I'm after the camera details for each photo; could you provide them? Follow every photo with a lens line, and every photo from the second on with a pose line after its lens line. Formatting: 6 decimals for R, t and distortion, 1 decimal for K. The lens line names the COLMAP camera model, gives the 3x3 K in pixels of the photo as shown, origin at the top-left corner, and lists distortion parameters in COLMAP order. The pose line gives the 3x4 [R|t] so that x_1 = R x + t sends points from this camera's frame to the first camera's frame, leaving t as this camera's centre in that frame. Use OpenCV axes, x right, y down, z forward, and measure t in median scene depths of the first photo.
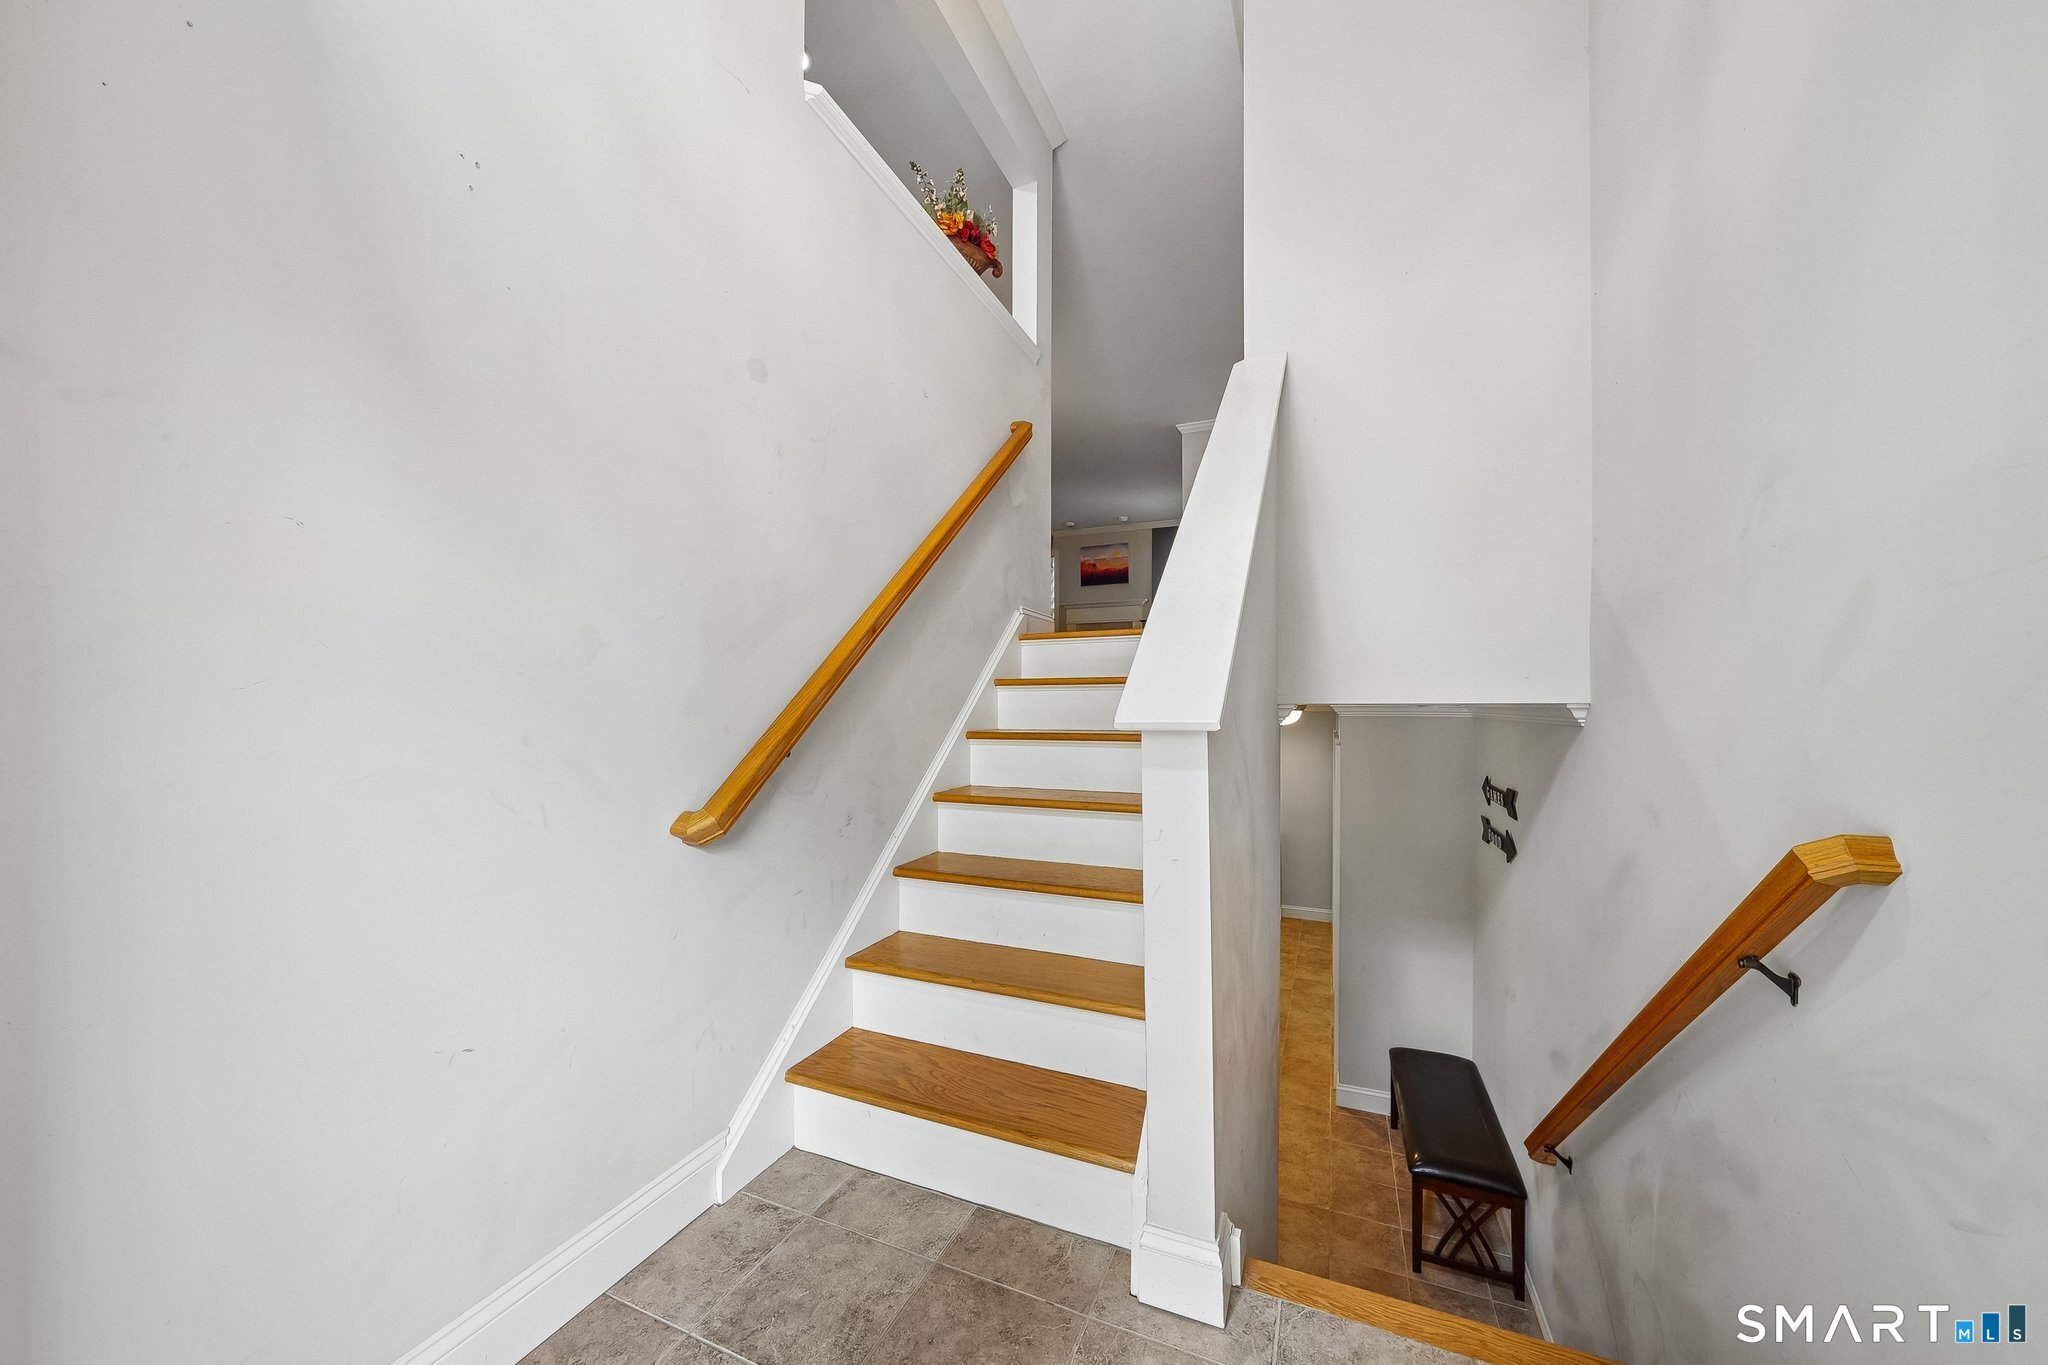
lens RADIAL K [[707.5, 0, 1025.4], [0, 707.5, 695.1], [0, 0, 1]] dist [-0.006806, 0.000022]
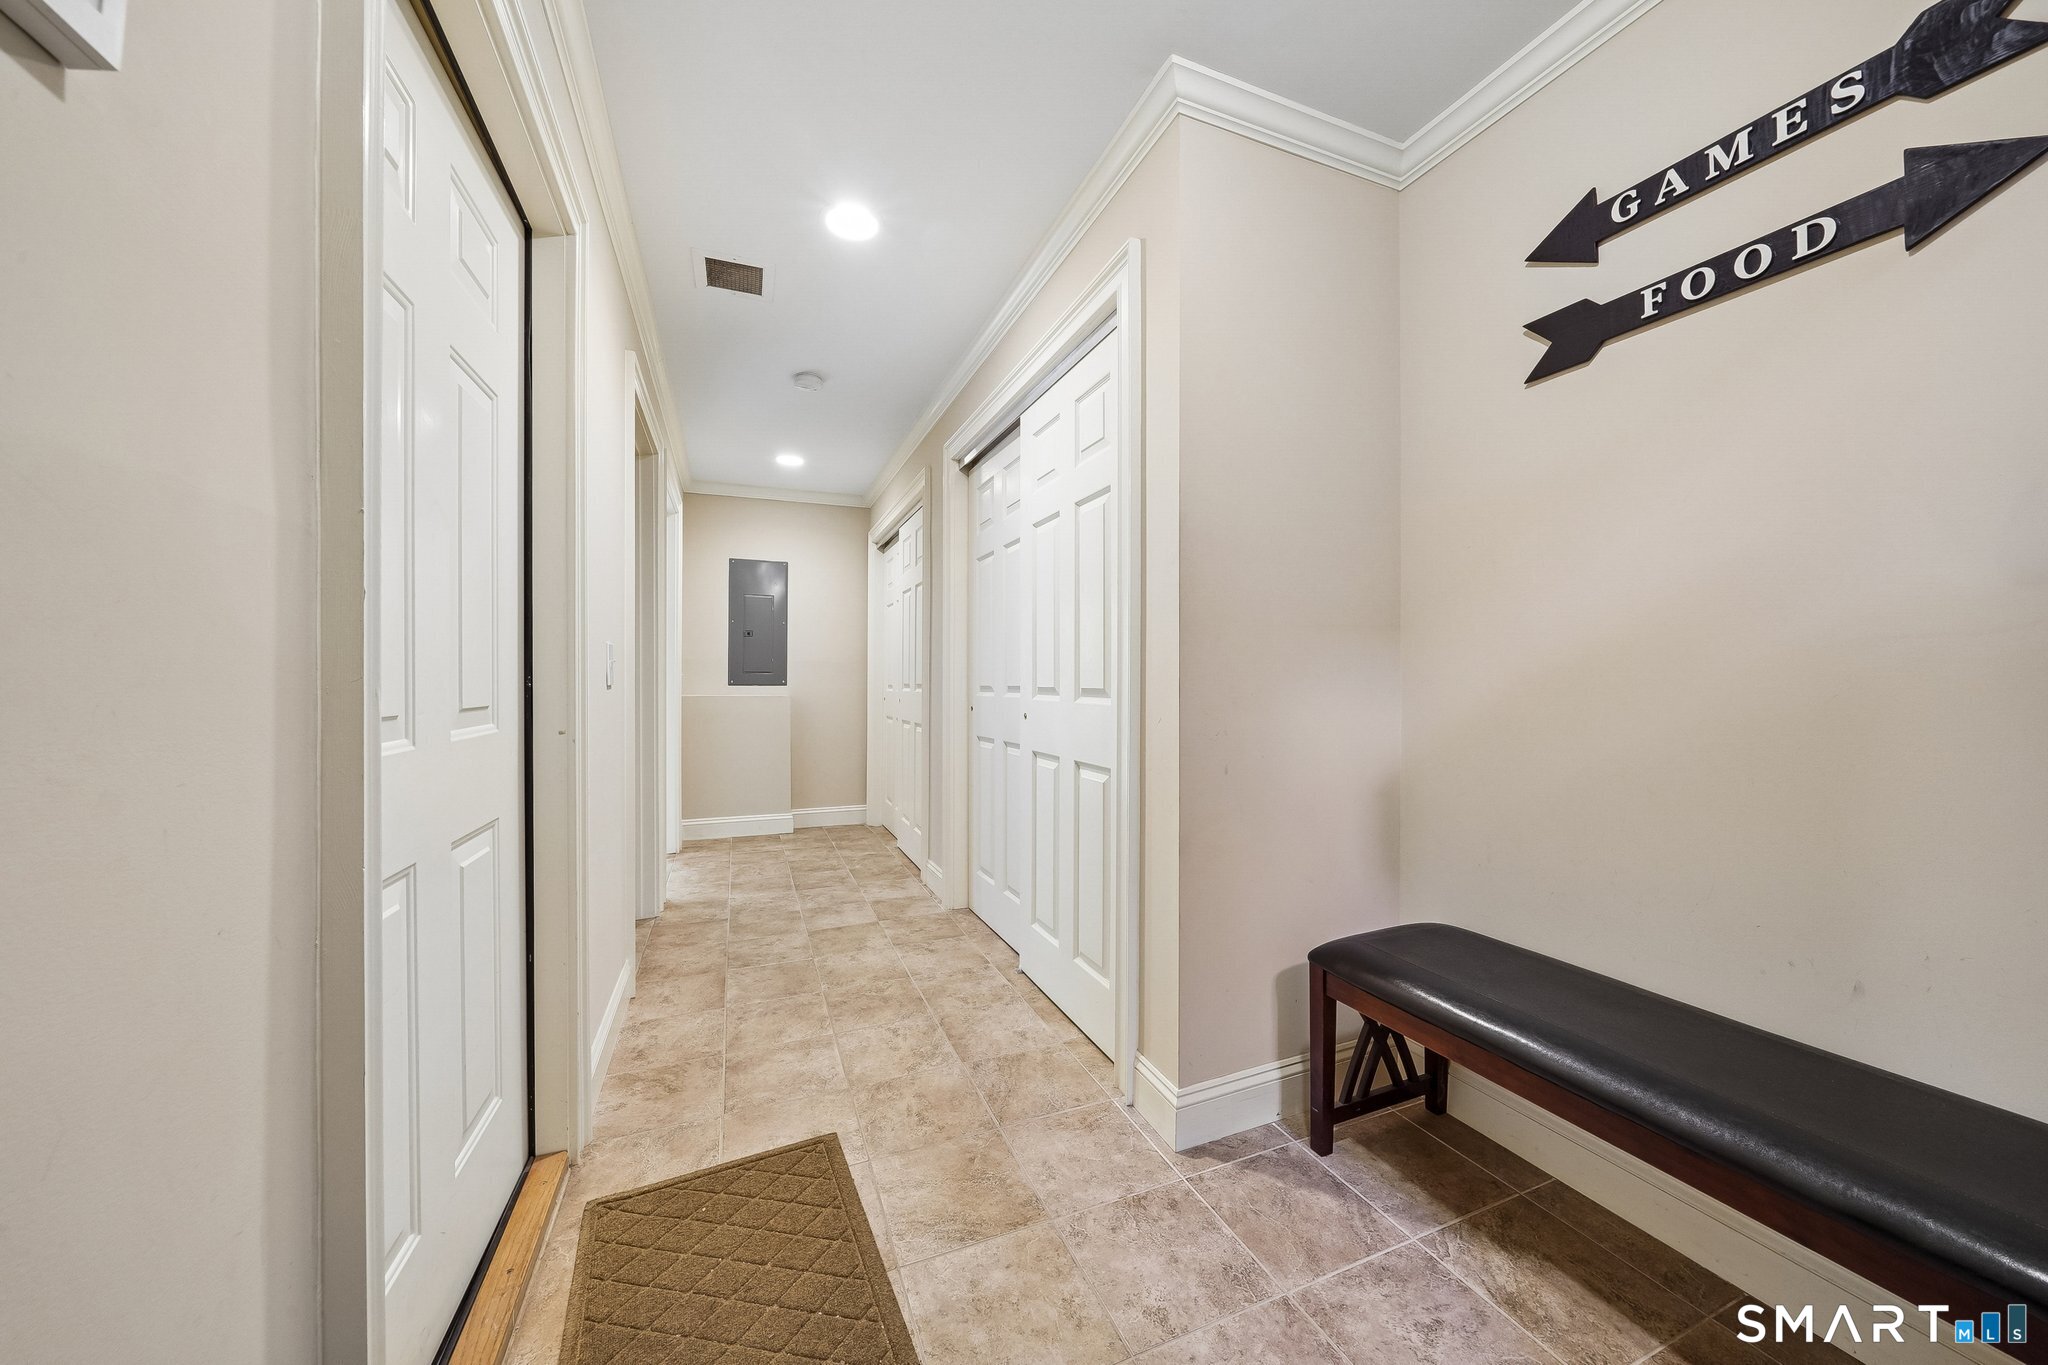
lens RADIAL K [[707.5, 0, 1023.2], [0, 707.5, 679.3], [0, 0, 1]] dist [-0.006806, 0.000022]
pose [[0.702414, -0.001541, 0.711767, 0.087046], [-0.007194, 0.999931, 0.009265, 0.232329], [-0.711732, -0.011629, 0.702355, 0.558163]]
